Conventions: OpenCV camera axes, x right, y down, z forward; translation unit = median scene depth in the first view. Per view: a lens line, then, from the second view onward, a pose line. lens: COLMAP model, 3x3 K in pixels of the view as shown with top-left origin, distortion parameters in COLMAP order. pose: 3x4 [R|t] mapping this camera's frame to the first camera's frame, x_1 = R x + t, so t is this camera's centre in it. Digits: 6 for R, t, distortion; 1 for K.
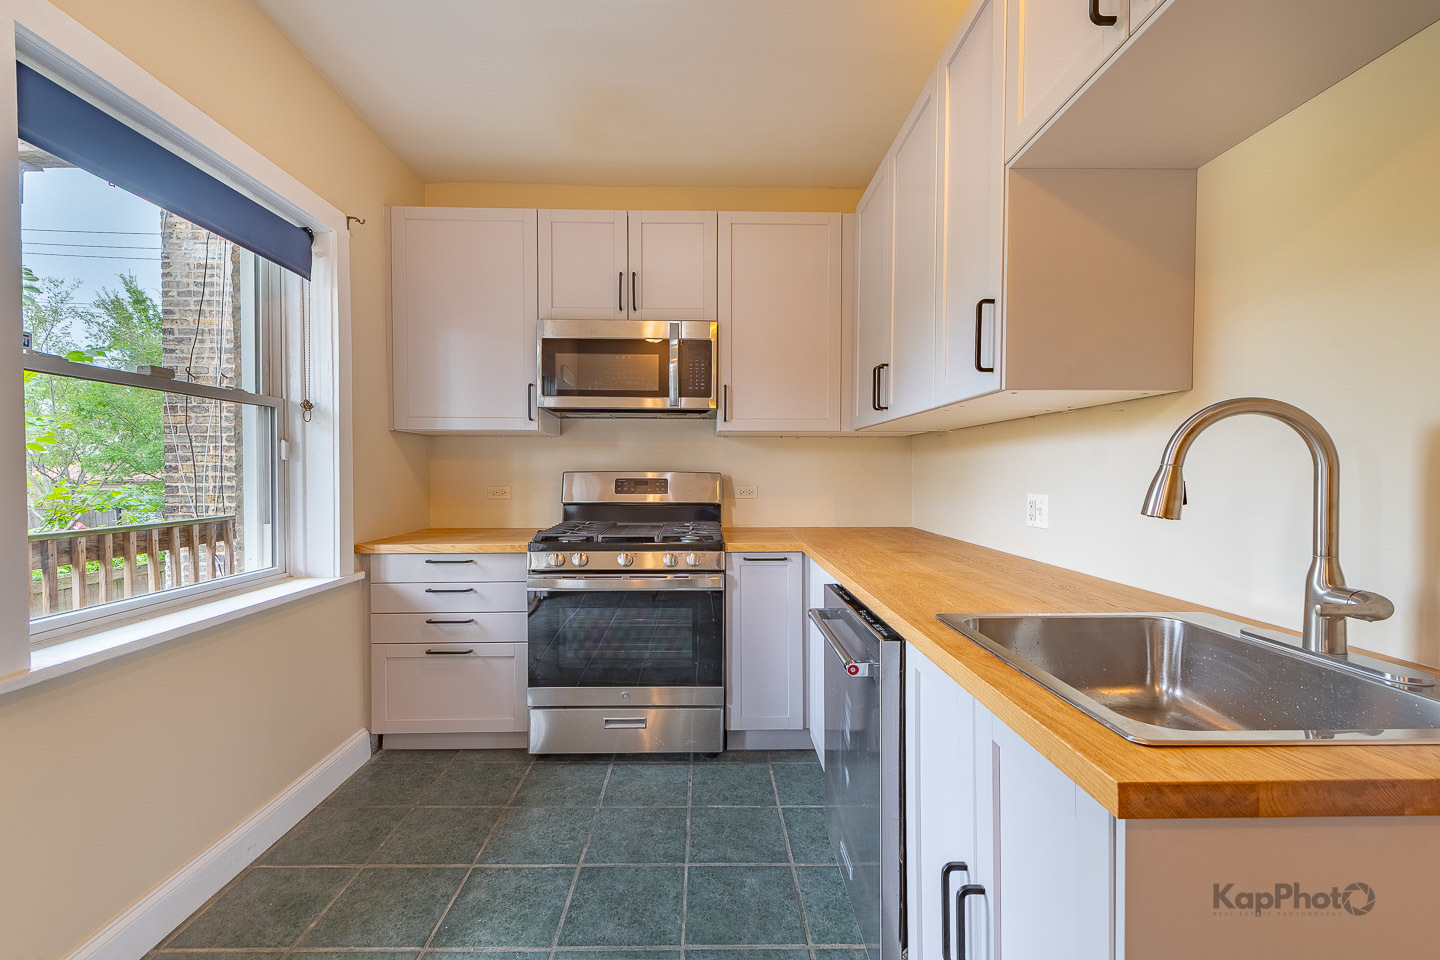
lens RADIAL K [[563.4, 0, 723.8], [0, 563.4, 485.0], [0, 0, 1]] dist [0.001468, -0.000012]
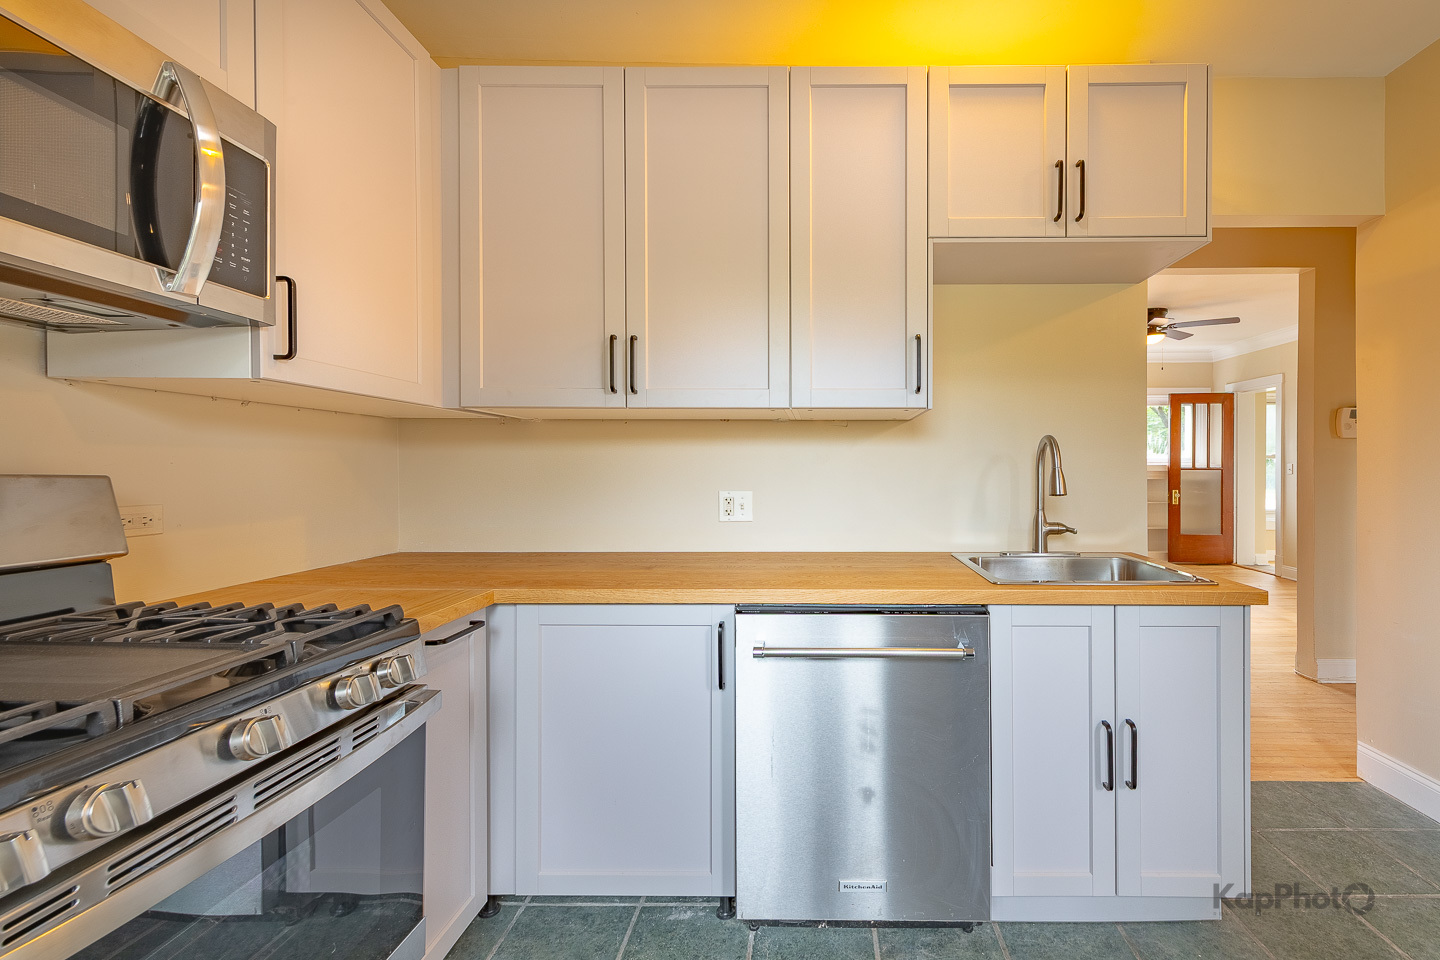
lens RADIAL K [[649.7, 0, 797.7], [0, 649.7, 464.0], [0, 0, 1]] dist [-0.002207, -0.000124]
pose [[0.043982, 0.001244, 0.999032, -0.539328], [0.019901, 0.999800, -0.002121, -0.024072], [-0.998834, 0.019975, 0.043948, 0.638426]]
